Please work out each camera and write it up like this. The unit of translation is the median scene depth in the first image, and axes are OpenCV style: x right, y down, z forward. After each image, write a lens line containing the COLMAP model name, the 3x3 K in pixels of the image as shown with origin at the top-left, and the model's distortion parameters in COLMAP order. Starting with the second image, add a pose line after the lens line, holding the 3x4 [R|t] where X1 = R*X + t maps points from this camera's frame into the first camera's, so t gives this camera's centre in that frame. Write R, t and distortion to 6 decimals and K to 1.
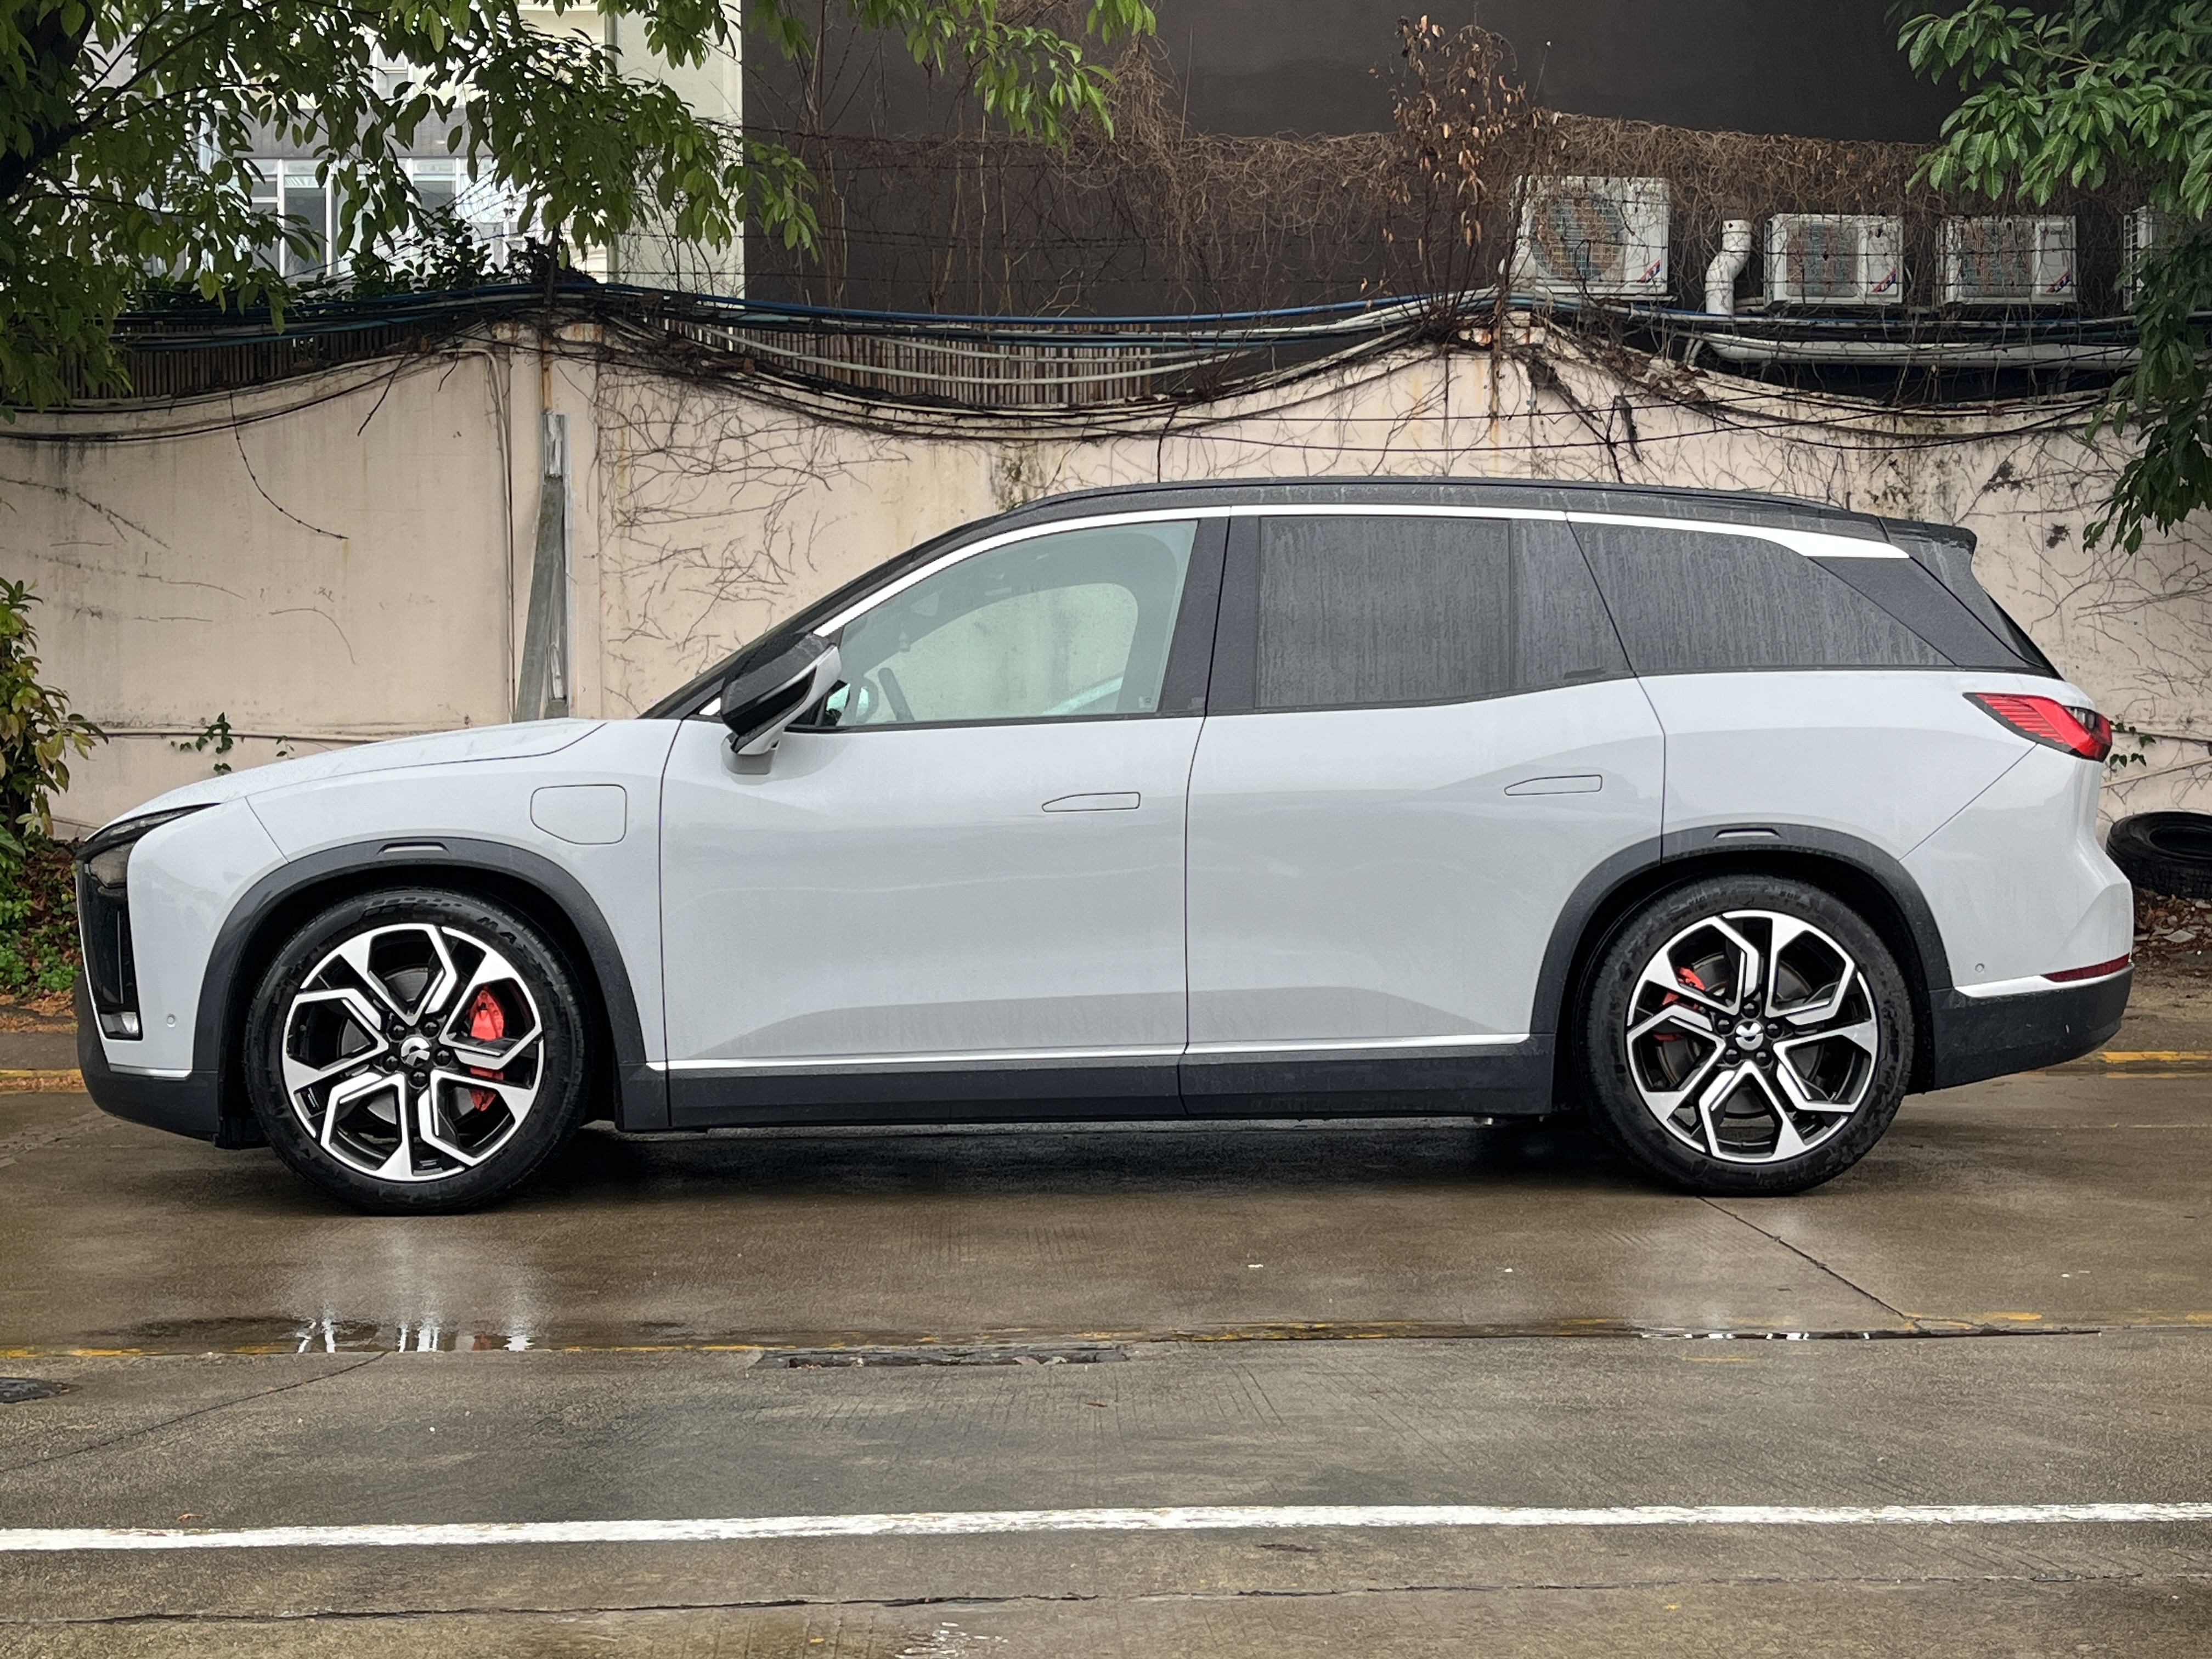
lens RADIAL K [[3135.4, 0, 1106.0], [0, 3135.4, 829.5], [0, 0, 1]] dist [0.231735, -1.126074]
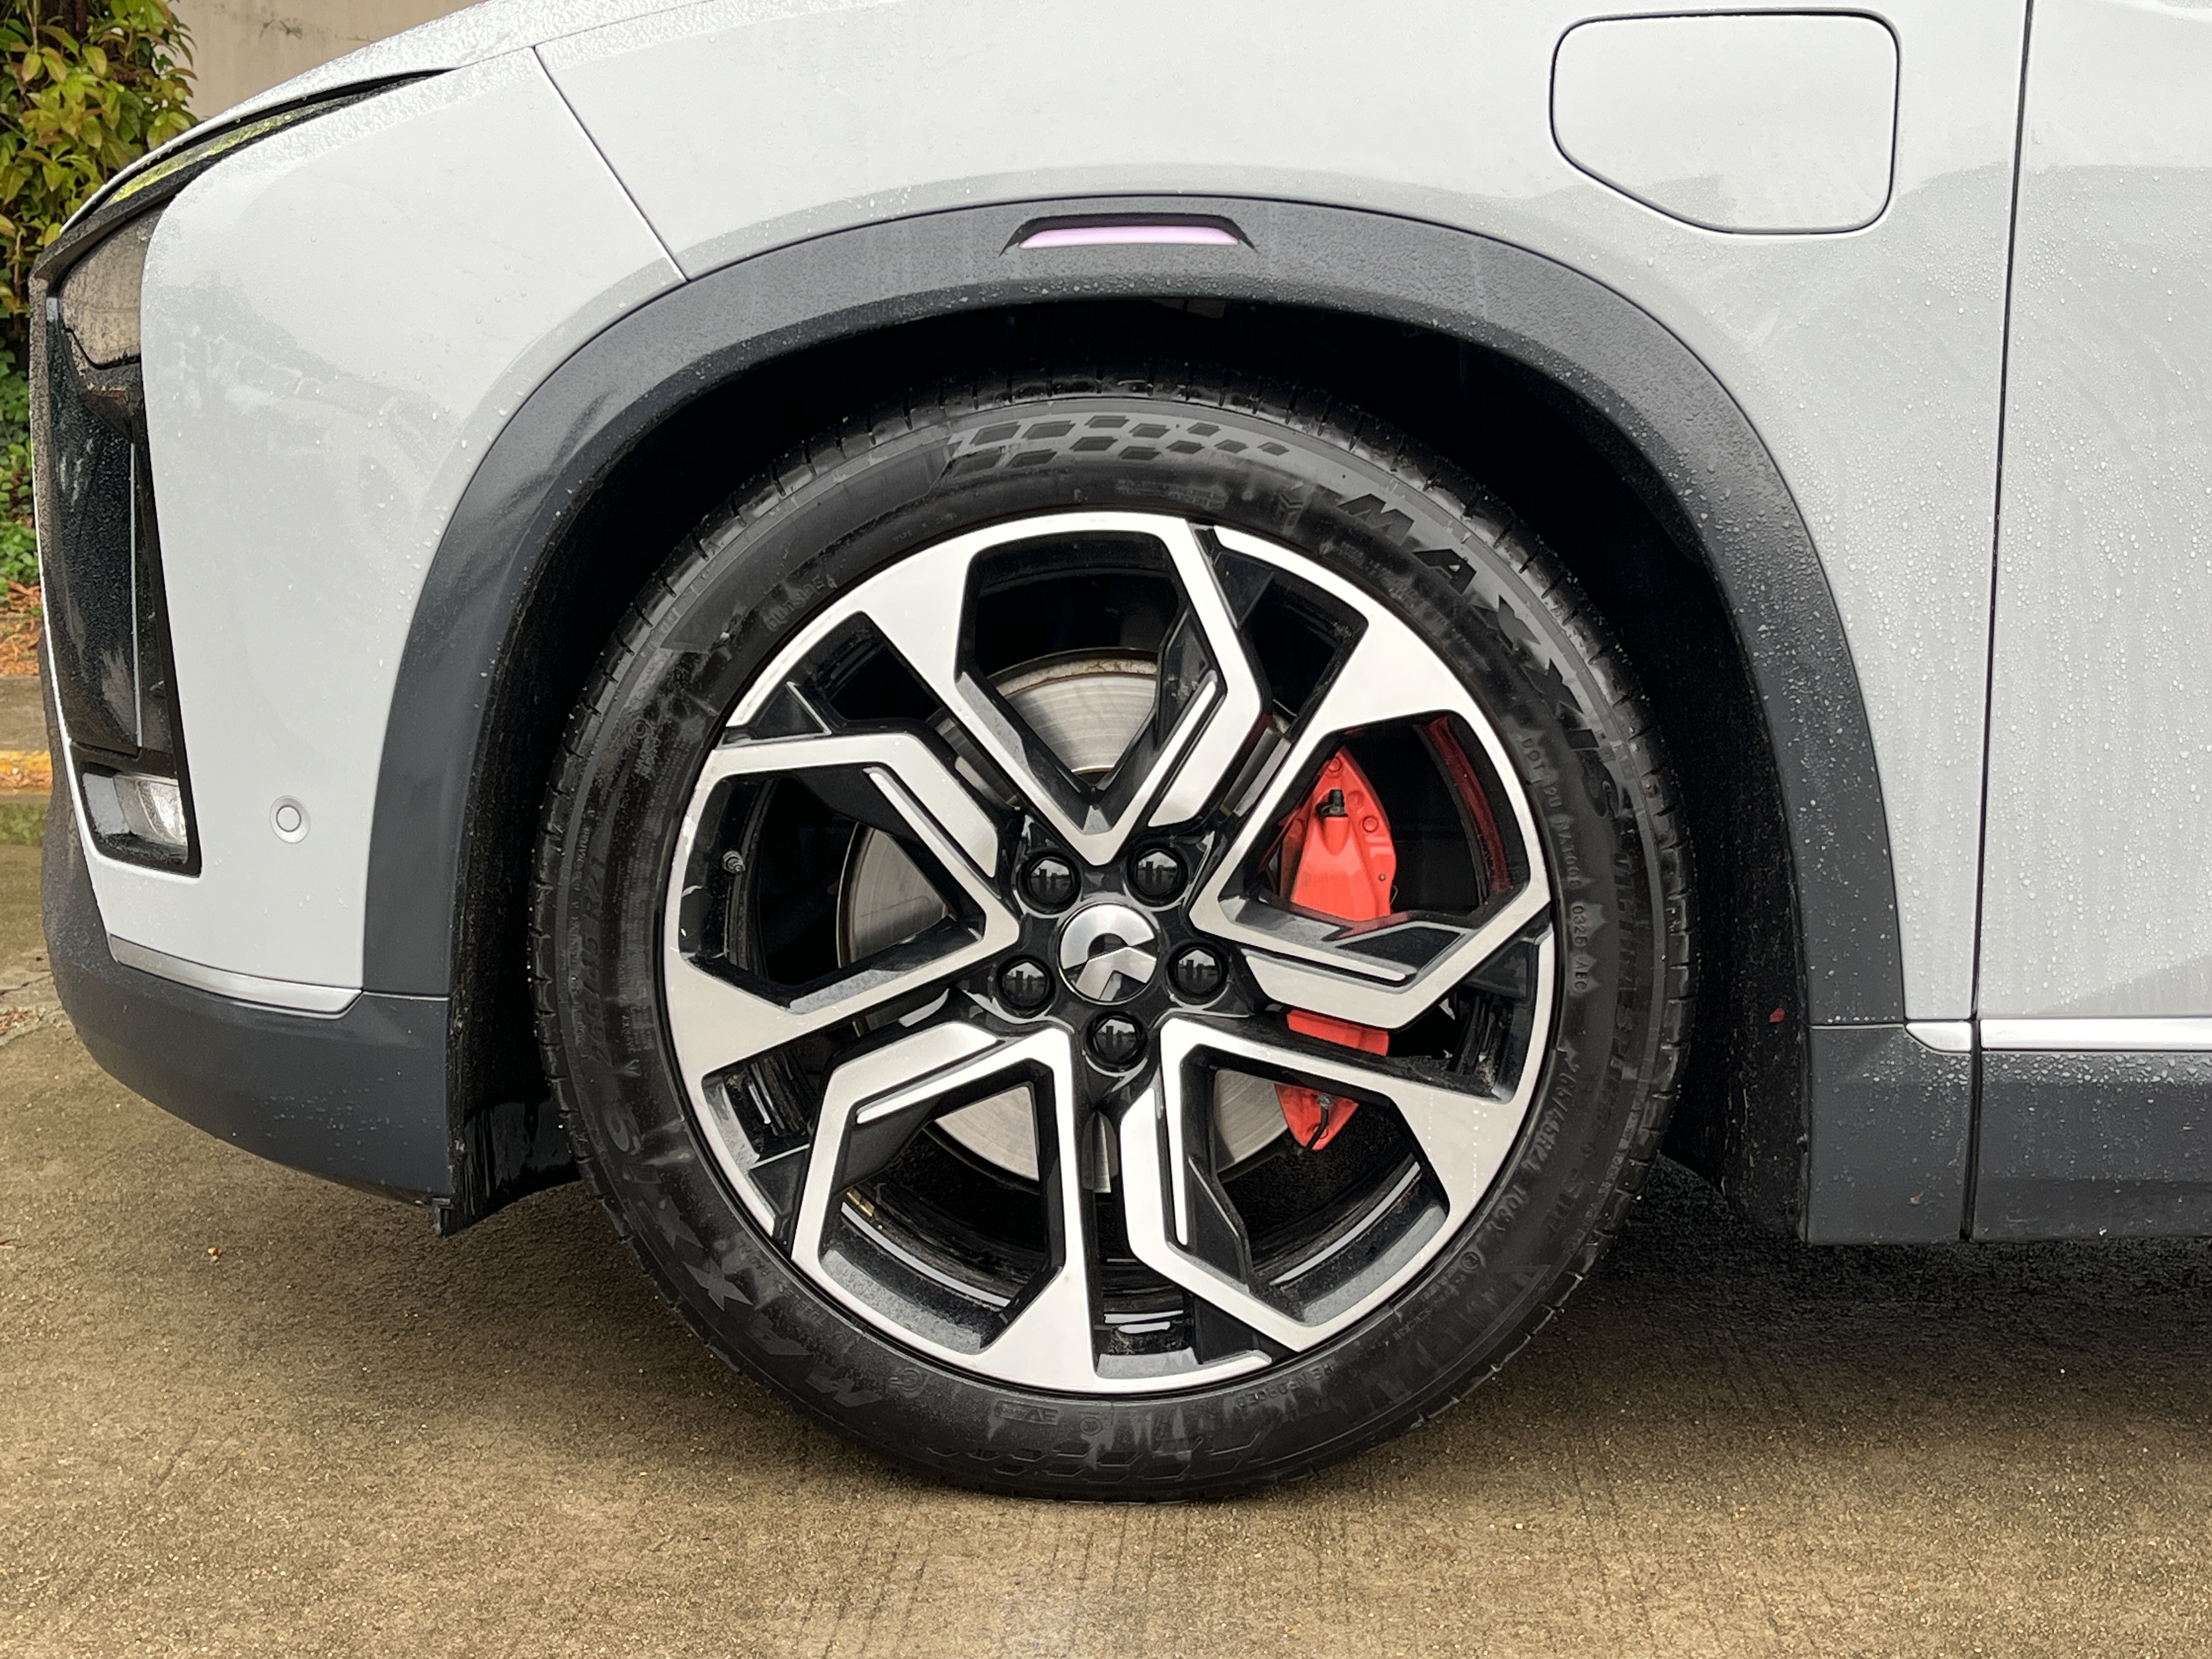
lens RADIAL K [[3135.4, 0, 1106.0], [0, 3135.4, 829.5], [0, 0, 1]] dist [0.231735, -1.126074]
pose [[0.996648, 0.033616, -0.074582, -0.197617], [-0.023808, 0.991398, 0.128698, 0.021738], [0.078267, -0.126491, 0.988875, 0.716237]]
